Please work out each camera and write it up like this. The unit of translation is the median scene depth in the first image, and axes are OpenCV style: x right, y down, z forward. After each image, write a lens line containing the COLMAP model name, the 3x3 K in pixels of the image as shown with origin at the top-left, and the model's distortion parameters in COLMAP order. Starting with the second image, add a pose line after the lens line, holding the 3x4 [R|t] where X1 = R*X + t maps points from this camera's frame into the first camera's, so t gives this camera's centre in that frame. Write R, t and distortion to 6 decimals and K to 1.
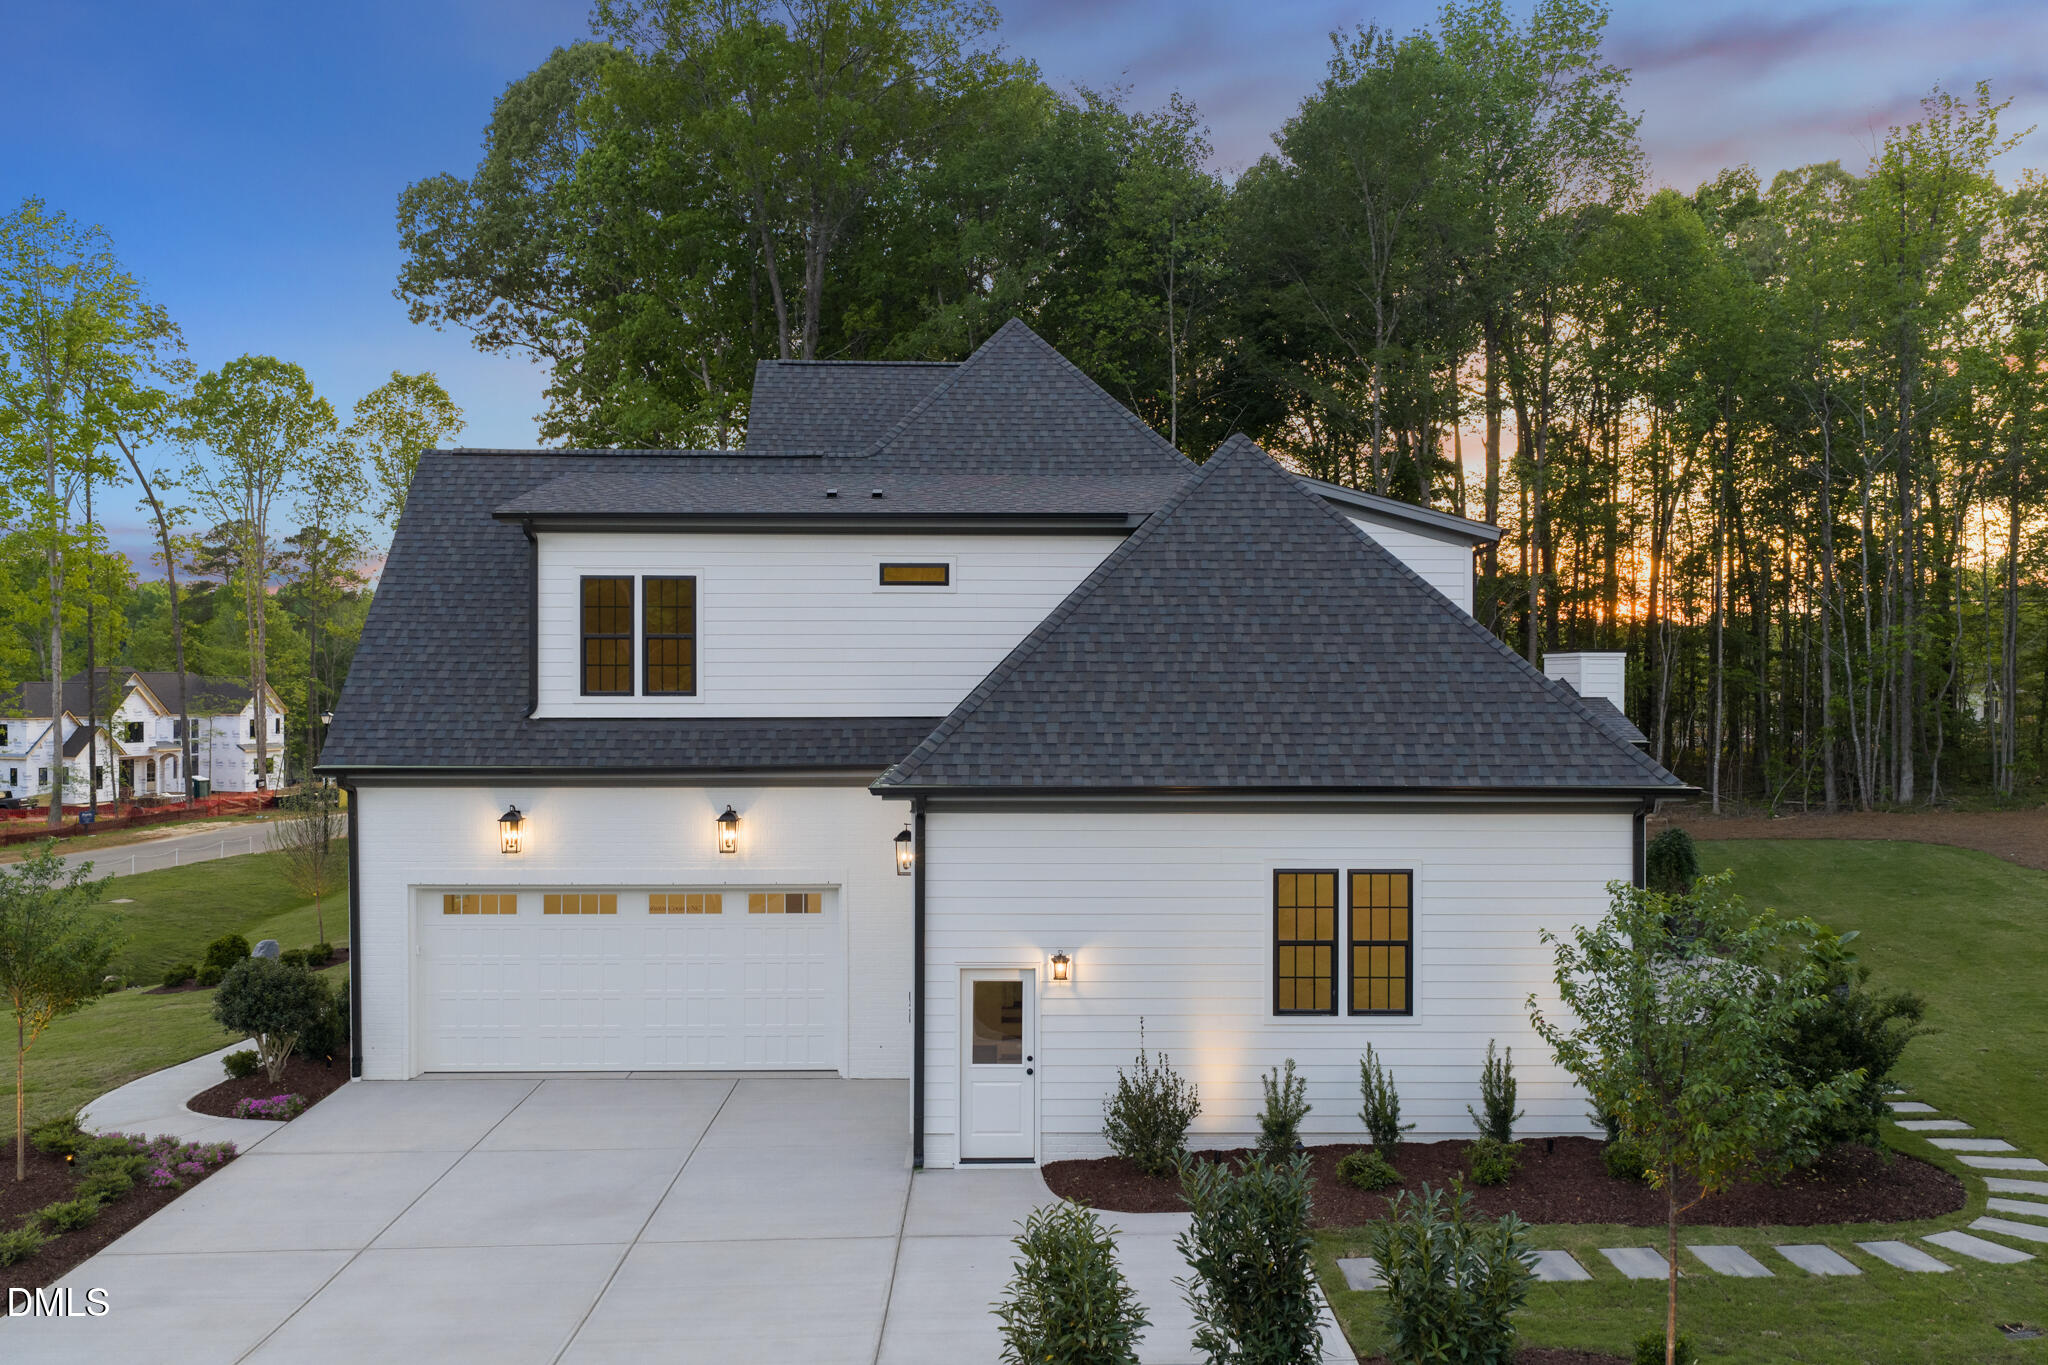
lens RADIAL K [[1693.1, 0, 1032.6], [0, 1693.1, 682.8], [0, 0, 1]] dist [0.016590, -0.027752]
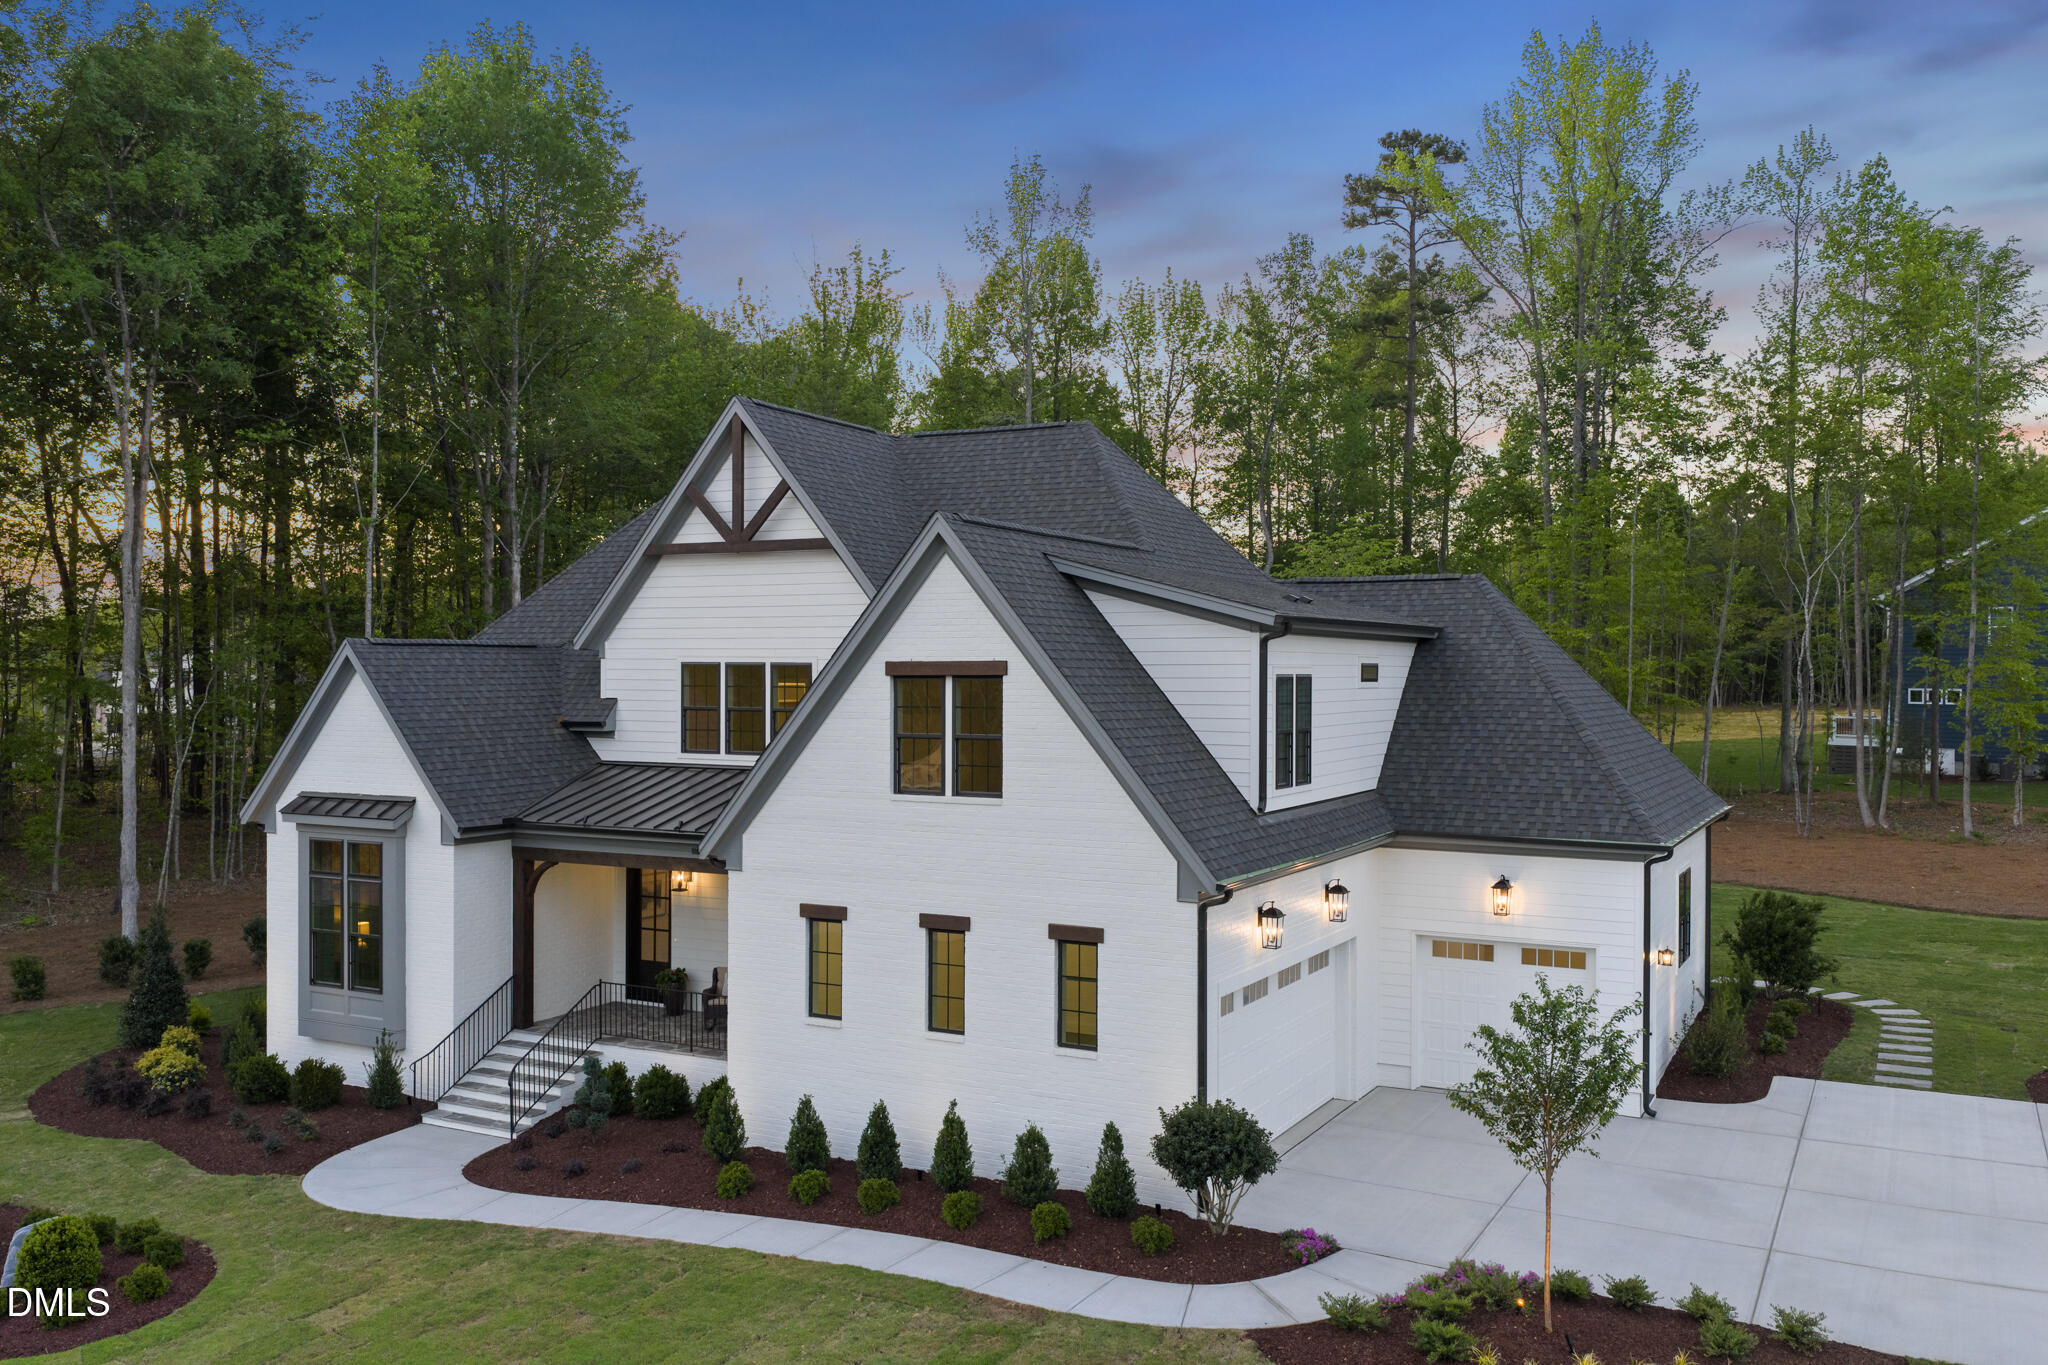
lens RADIAL K [[1693.1, 0, 1030.4], [0, 1693.1, 682.4], [0, 0, 1]] dist [0.016590, -0.027752]
pose [[0.482494, -0.006459, 0.875875, -1.255232], [-0.002904, 0.999956, 0.008974, -0.067586], [-0.875894, -0.006874, 0.482454, 0.630325]]
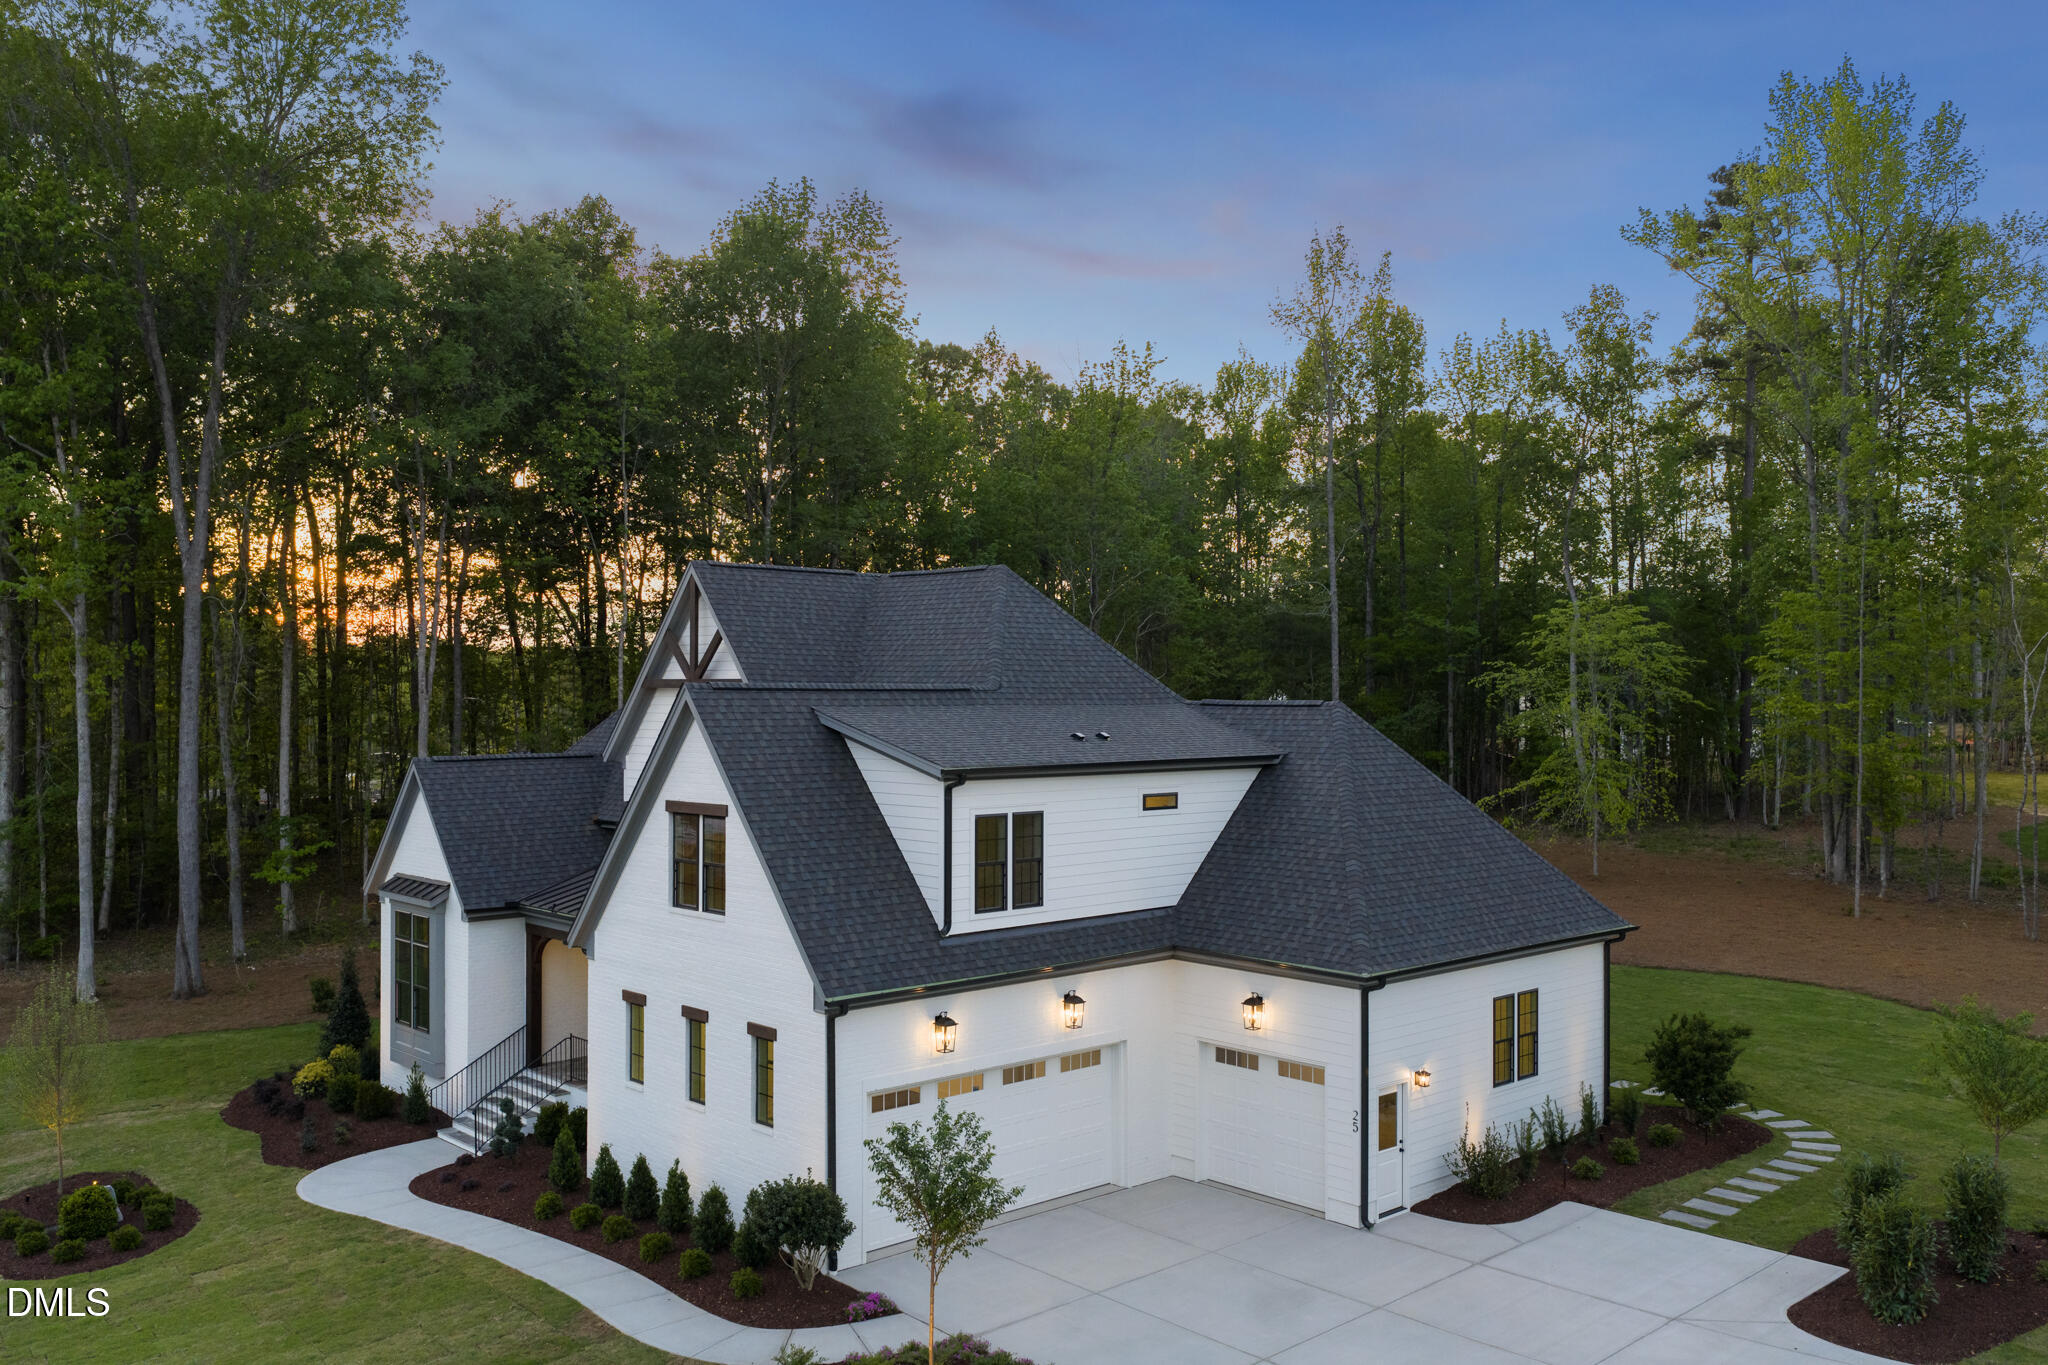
lens RADIAL K [[1693.1, 0, 1032.7], [0, 1693.1, 680.5], [0, 0, 1]] dist [0.016590, -0.027752]
pose [[0.741197, 0.002667, 0.671283, -1.054788], [-0.000741, 0.999995, -0.003155, -0.156901], [-0.671287, 0.001841, 0.741195, 0.069473]]
